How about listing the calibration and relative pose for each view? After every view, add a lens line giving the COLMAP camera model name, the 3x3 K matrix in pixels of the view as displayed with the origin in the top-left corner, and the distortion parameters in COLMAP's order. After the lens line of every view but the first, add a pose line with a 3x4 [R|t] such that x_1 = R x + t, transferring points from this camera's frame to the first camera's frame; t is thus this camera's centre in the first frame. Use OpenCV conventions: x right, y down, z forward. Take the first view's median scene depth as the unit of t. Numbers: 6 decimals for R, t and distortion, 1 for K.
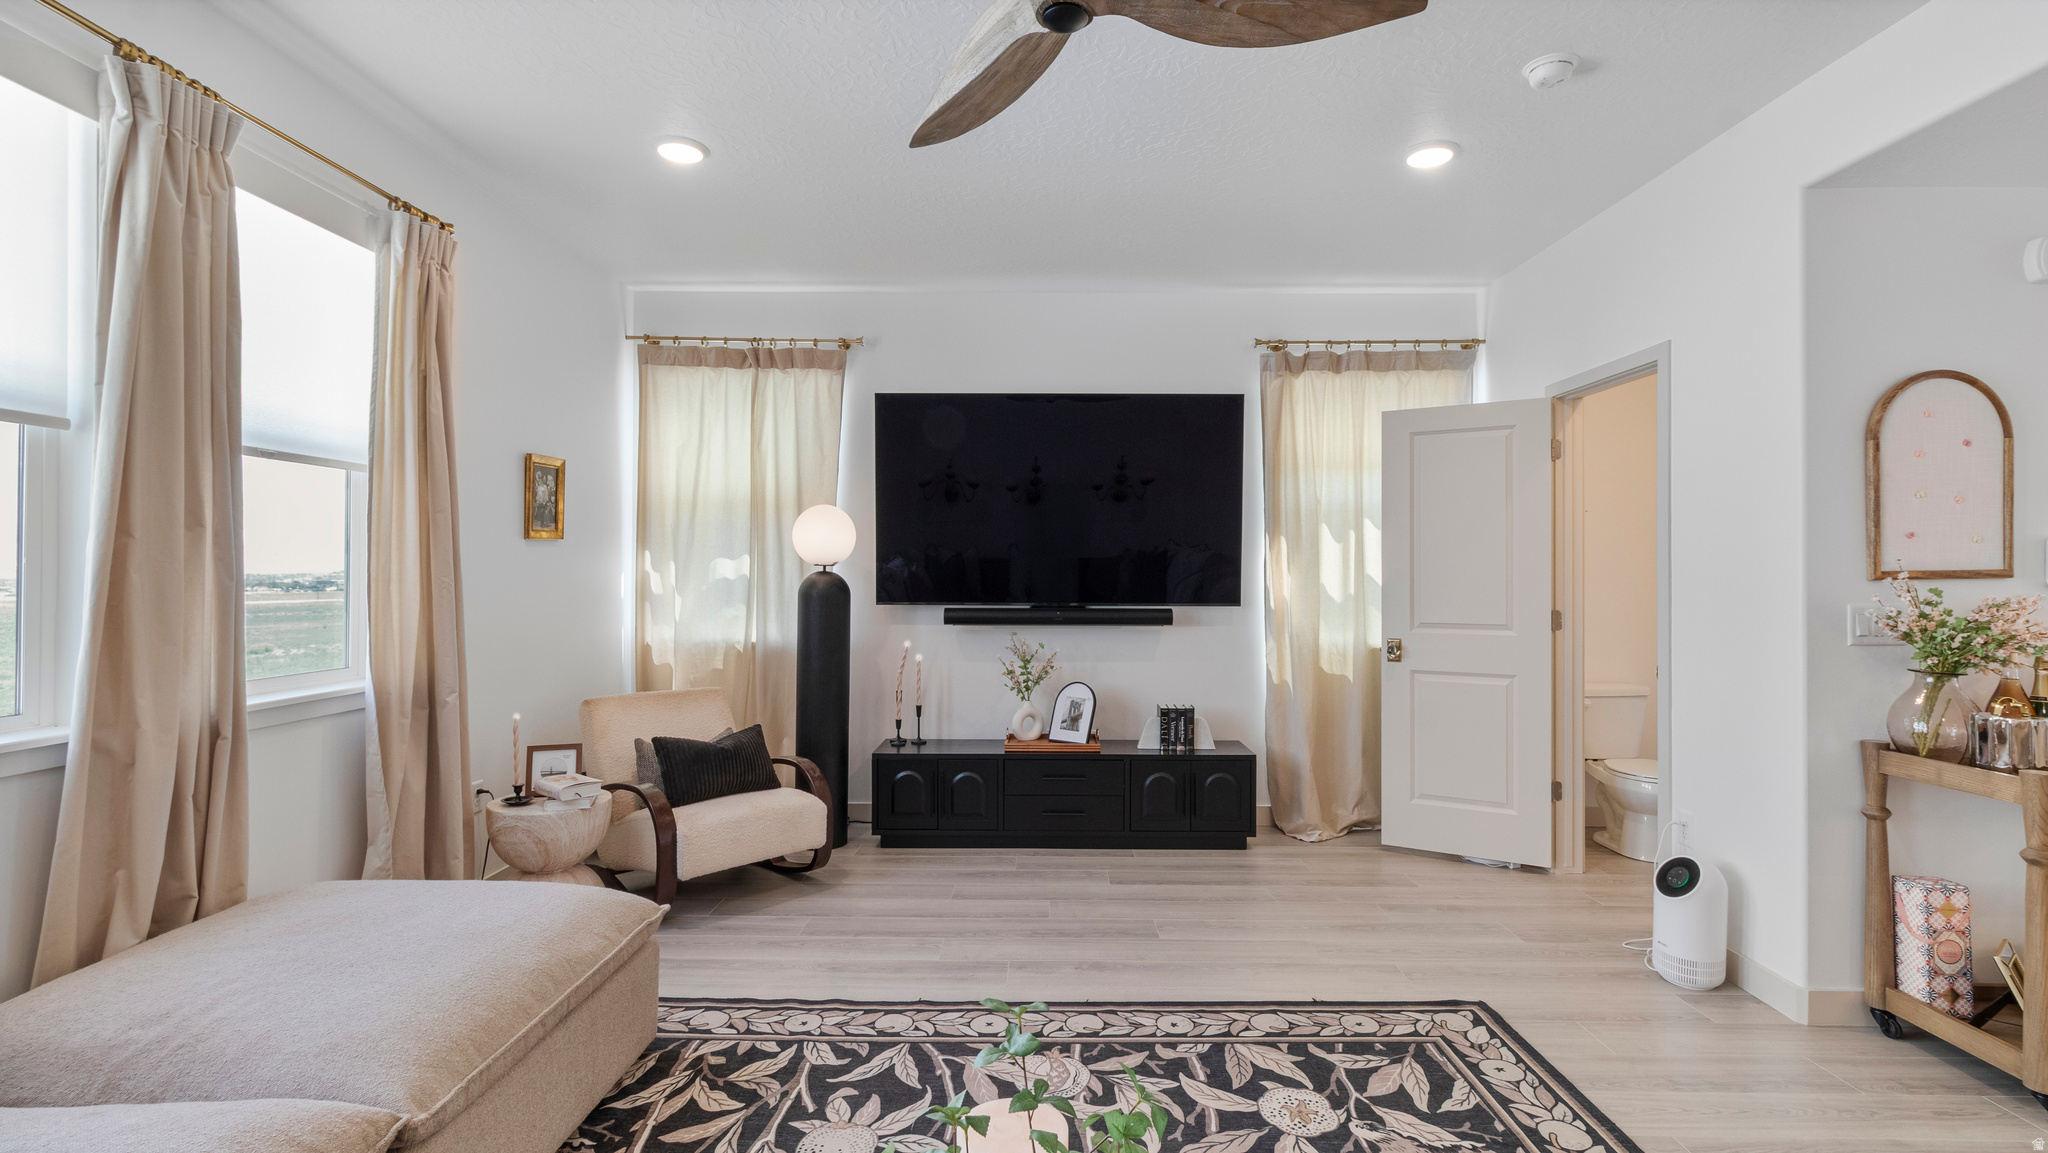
lens RADIAL K [[971.4, 0, 1024.0], [0, 971.4, 576.5], [0, 0, 1]] dist [0.000409, 0.000043]
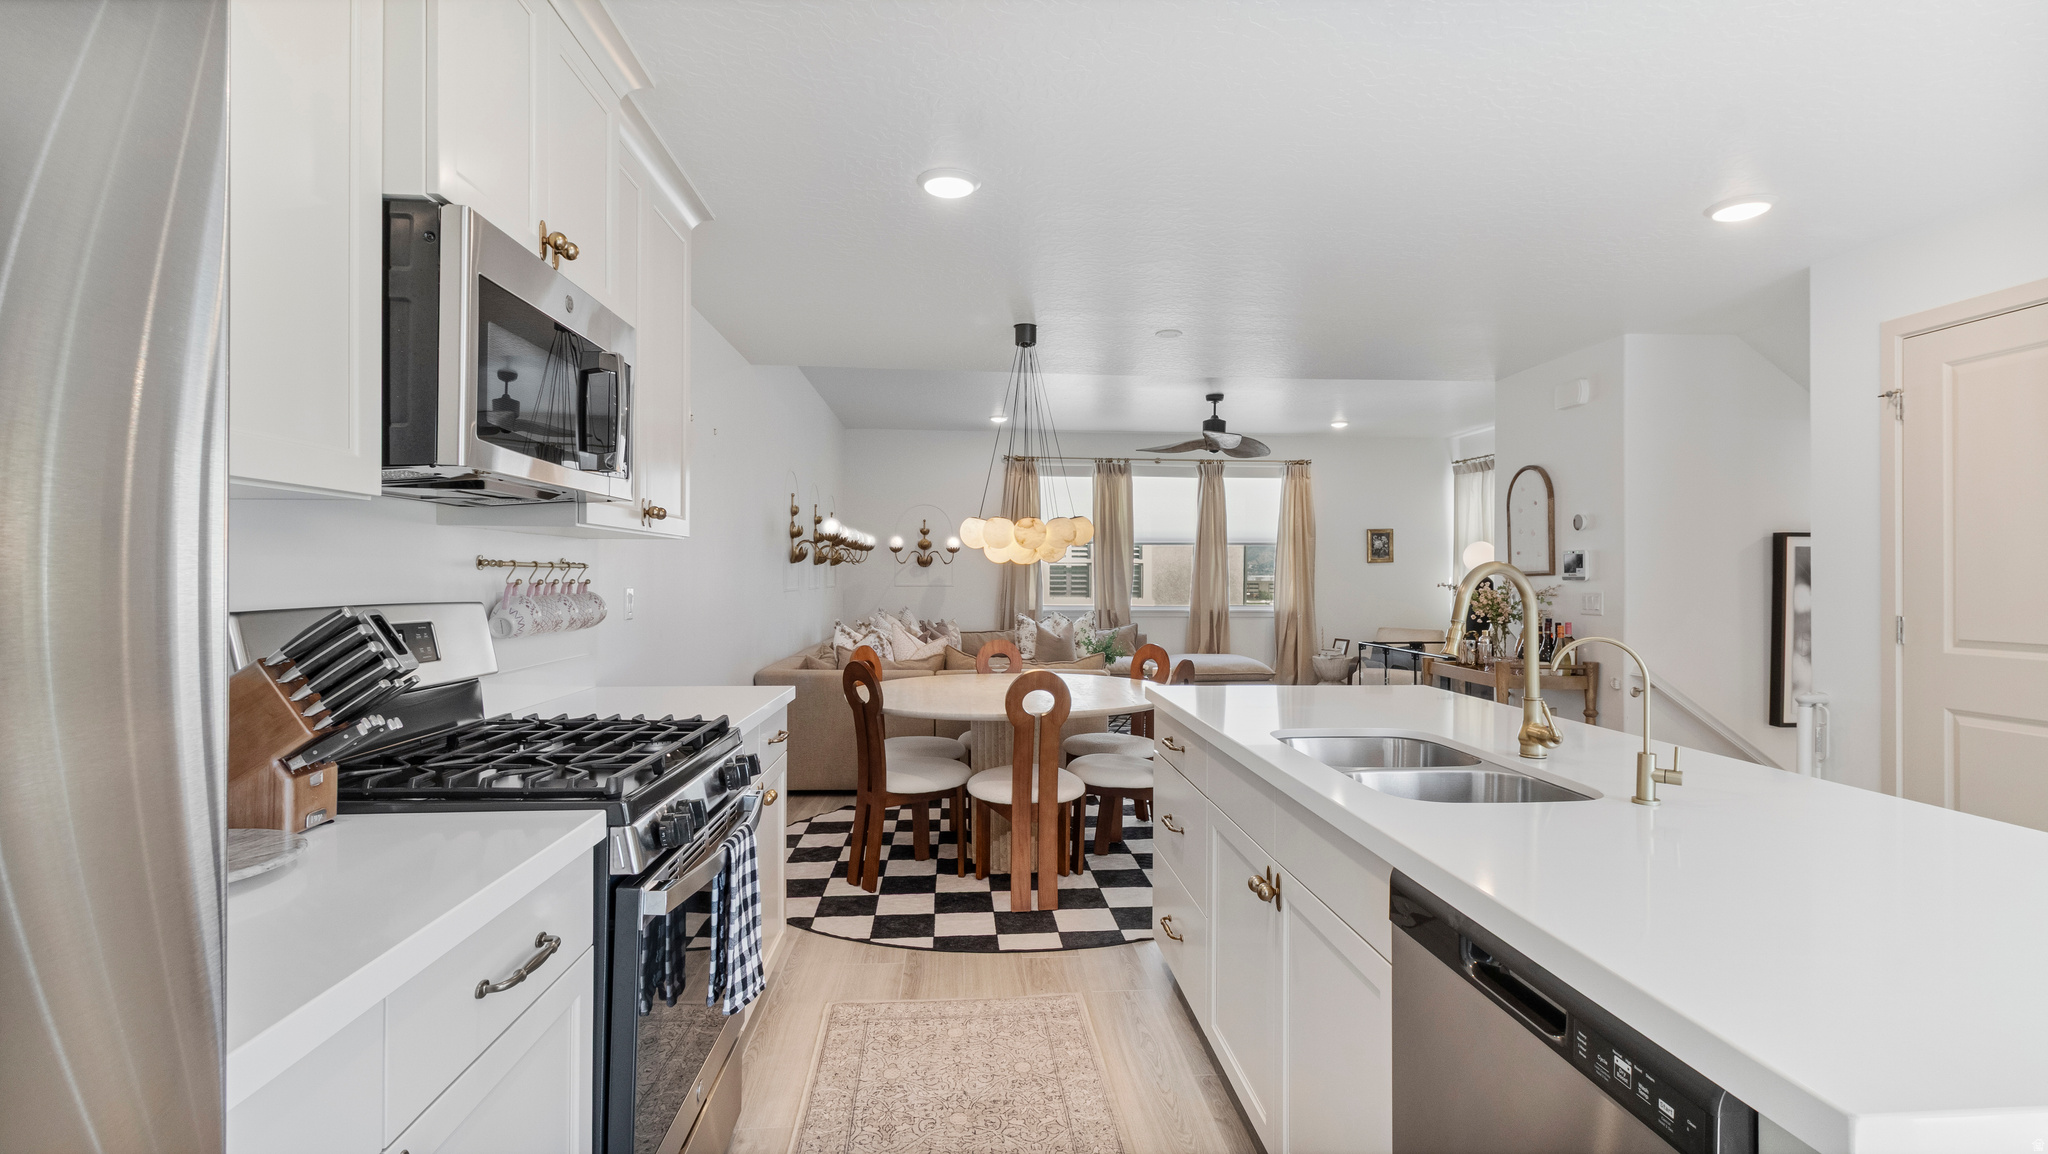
lens RADIAL K [[971.4, 0, 1024.0], [0, 971.4, 577.0], [0, 0, 1]] dist [0.000409, 0.000043]
pose [[0.067619, -0.003535, -0.997705, 2.335077], [0.003643, 0.999988, -0.003296, 0.003395], [0.997705, -0.003412, 0.067631, -0.074057]]
